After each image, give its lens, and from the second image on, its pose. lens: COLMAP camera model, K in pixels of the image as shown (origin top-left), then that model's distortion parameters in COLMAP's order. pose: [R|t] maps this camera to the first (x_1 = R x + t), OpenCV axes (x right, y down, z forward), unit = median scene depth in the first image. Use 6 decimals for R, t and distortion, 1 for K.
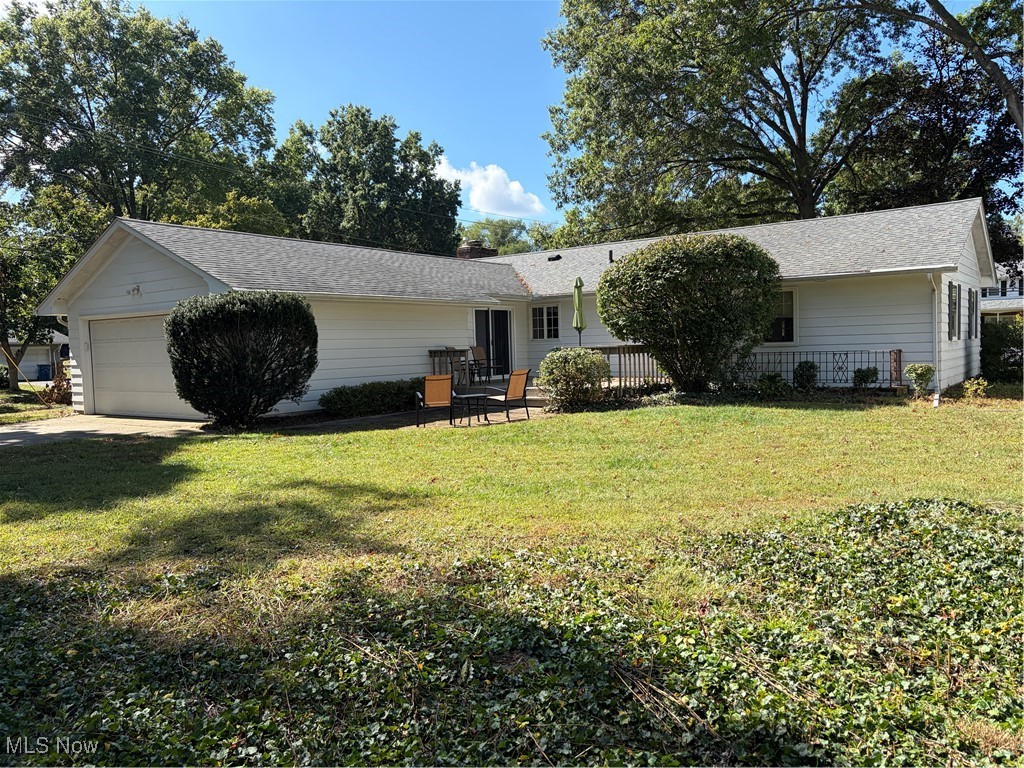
lens RADIAL K [[745.8, 0, 512.0], [0, 745.8, 384.0], [0, 0, 1]] dist [-0.000002, 0.000185]
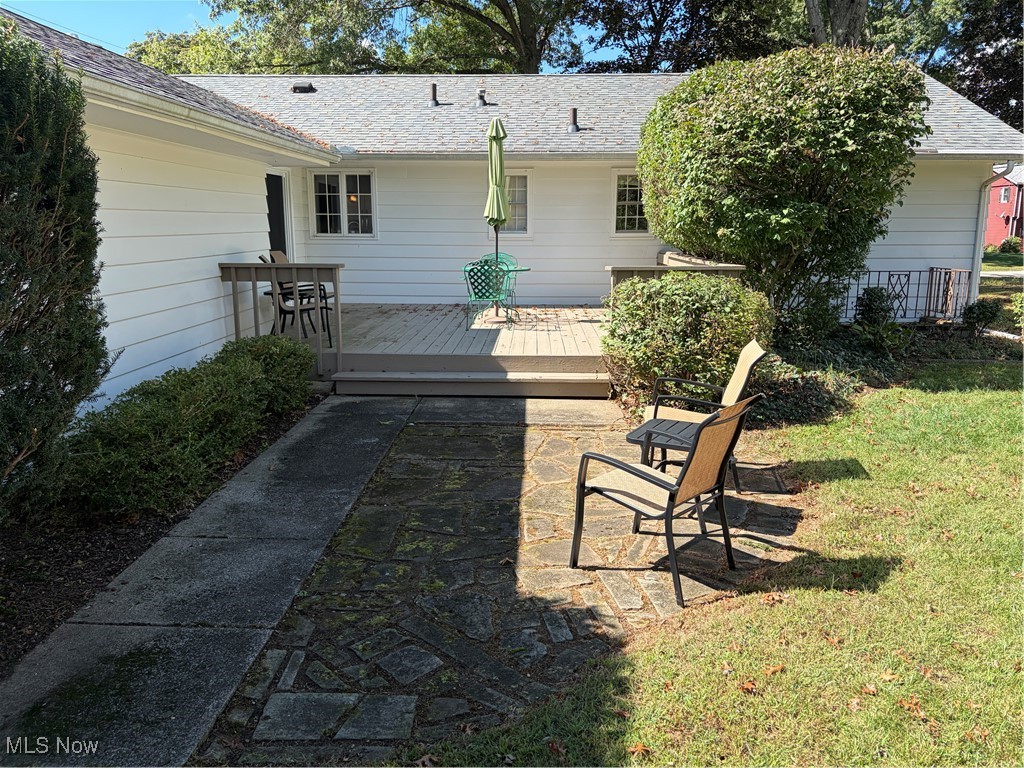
lens RADIAL K [[745.8, 0, 512.0], [0, 745.8, 384.0], [0, 0, 1]] dist [-0.000002, 0.000185]
pose [[0.818758, -0.091009, 0.566880, -0.211499], [0.003971, 0.988231, 0.152919, -0.040690], [-0.574125, -0.122953, 0.809483, 0.549741]]
